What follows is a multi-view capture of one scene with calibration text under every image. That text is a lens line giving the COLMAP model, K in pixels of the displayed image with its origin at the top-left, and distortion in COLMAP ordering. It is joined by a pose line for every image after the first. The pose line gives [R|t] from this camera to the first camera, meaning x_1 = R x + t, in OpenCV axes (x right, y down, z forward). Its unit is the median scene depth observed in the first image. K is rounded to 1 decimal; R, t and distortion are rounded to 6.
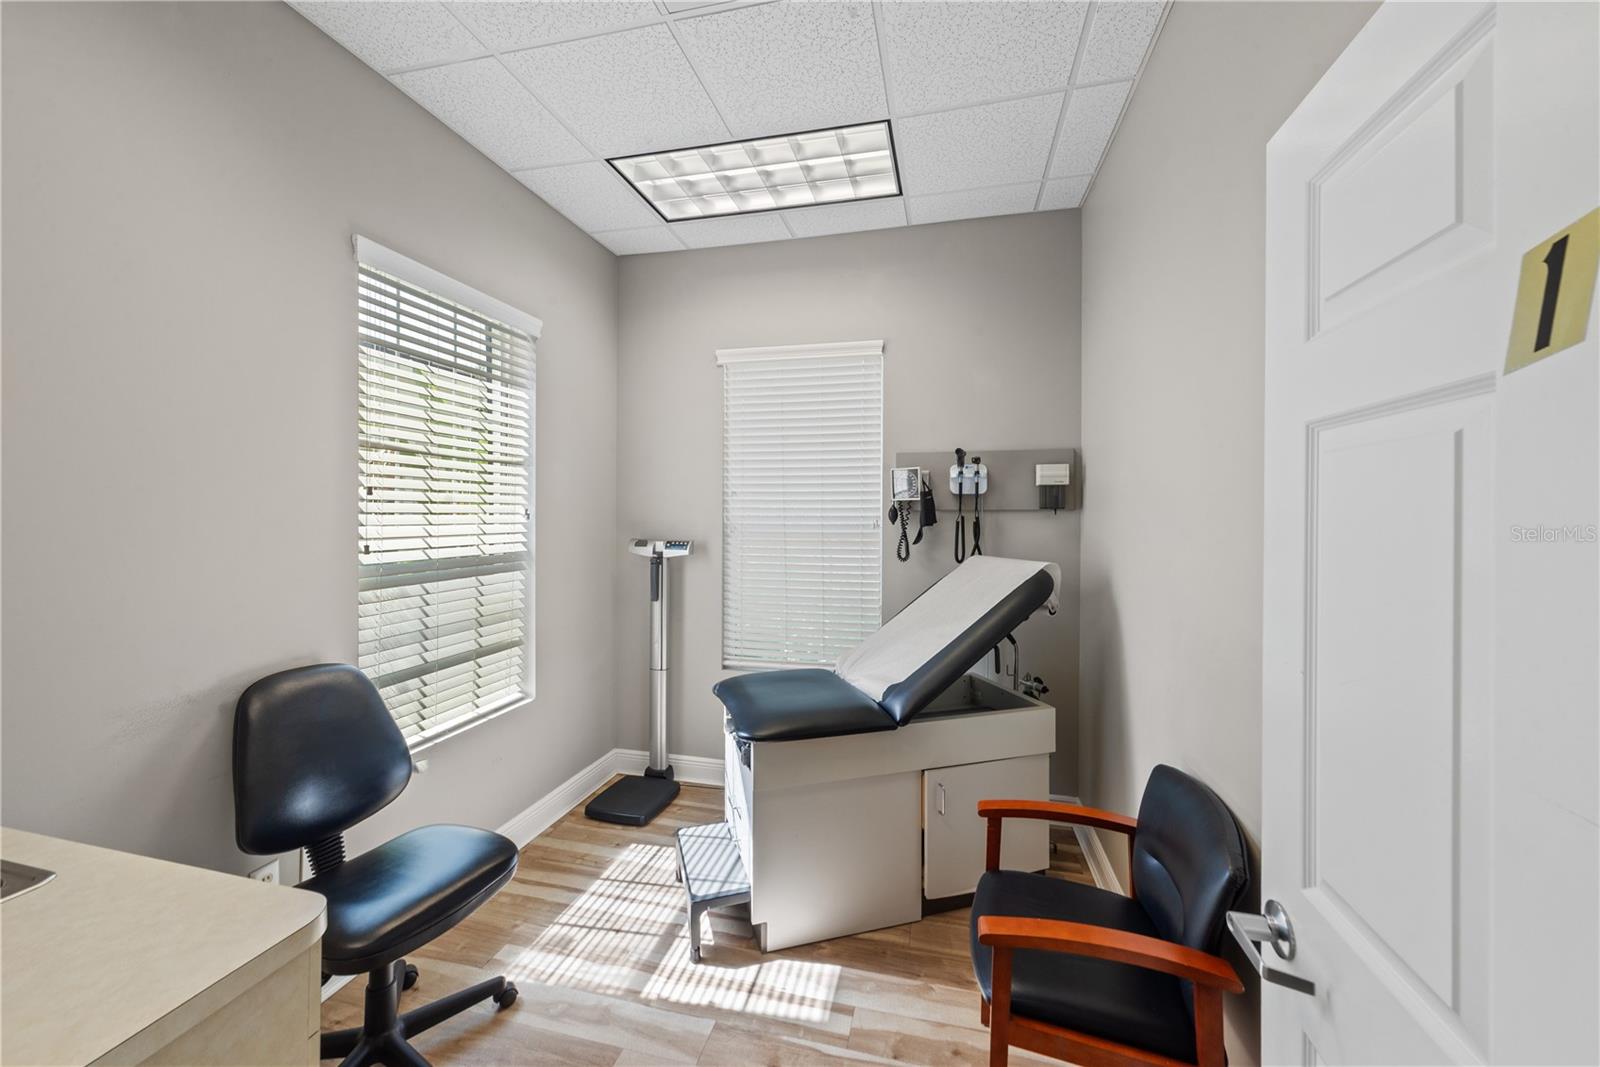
lens RADIAL K [[611.8, 0, 801.0], [0, 611.8, 524.8], [0, 0, 1]] dist [-0.002870, 0.000699]
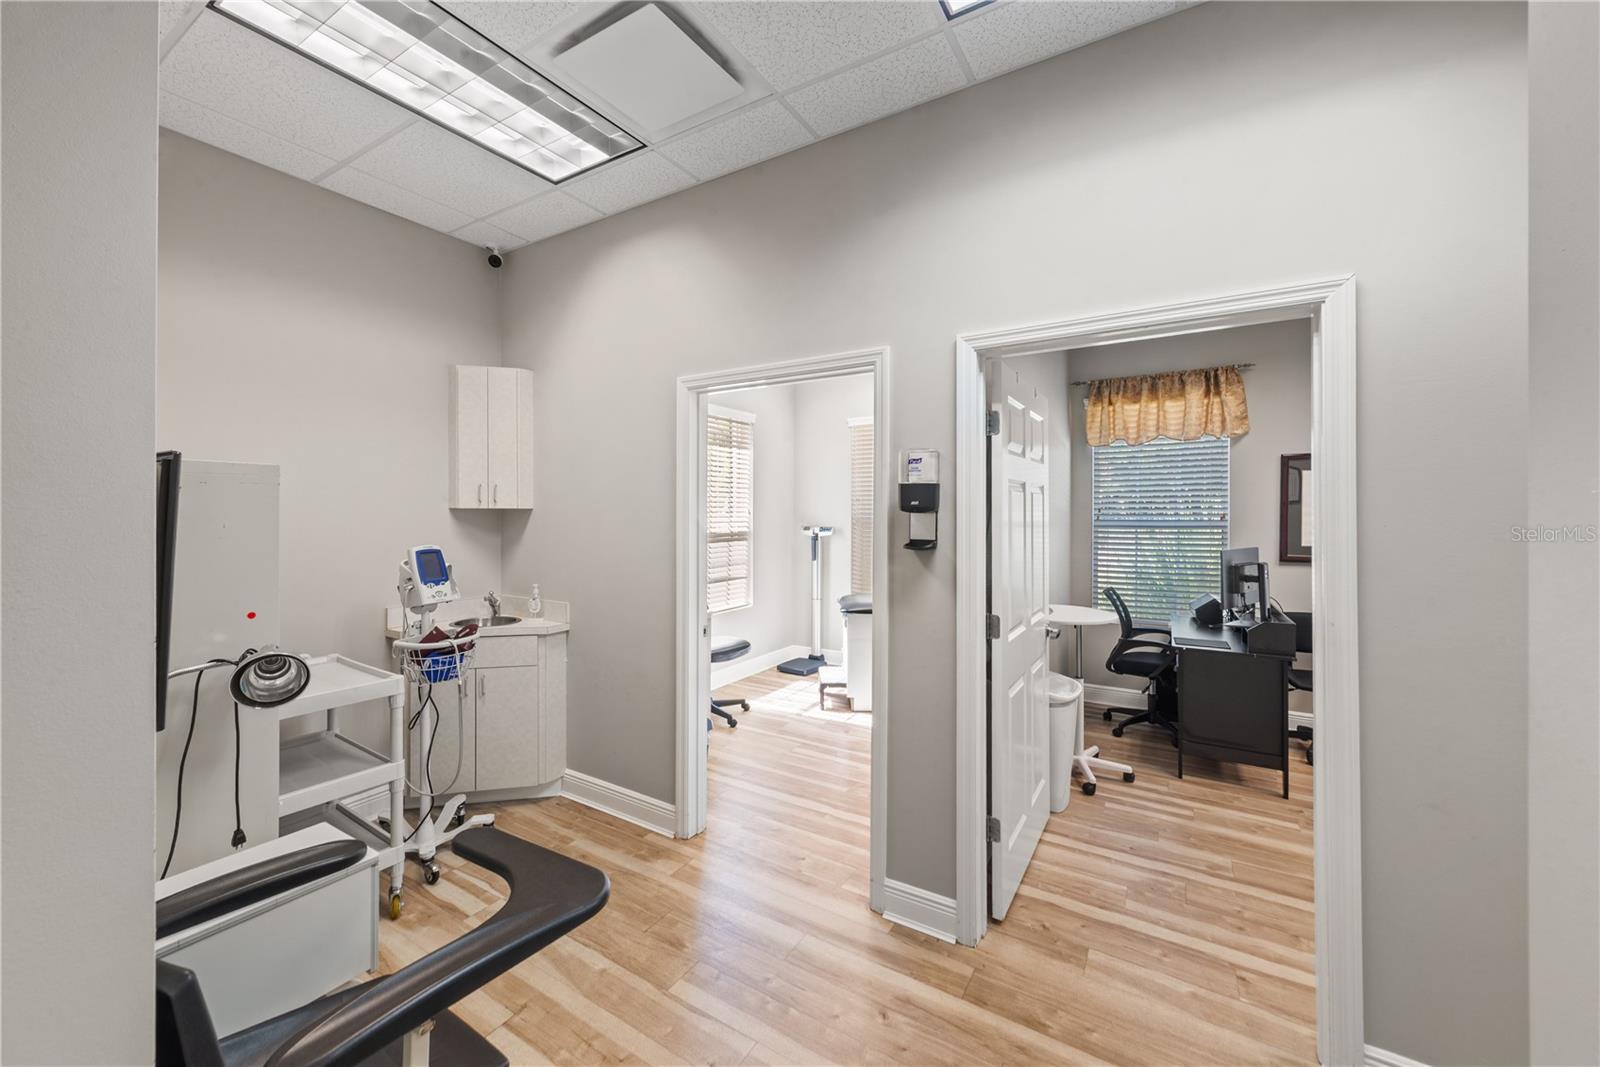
lens RADIAL K [[611.8, 0, 792.5], [0, 611.8, 516.0], [0, 0, 1]] dist [-0.002870, 0.000699]
pose [[0.950755, -0.003163, -0.309929, 0.258447], [-0.000517, 0.999930, -0.011790, 0.015182], [0.309944, 0.011370, 0.950687, -0.725738]]
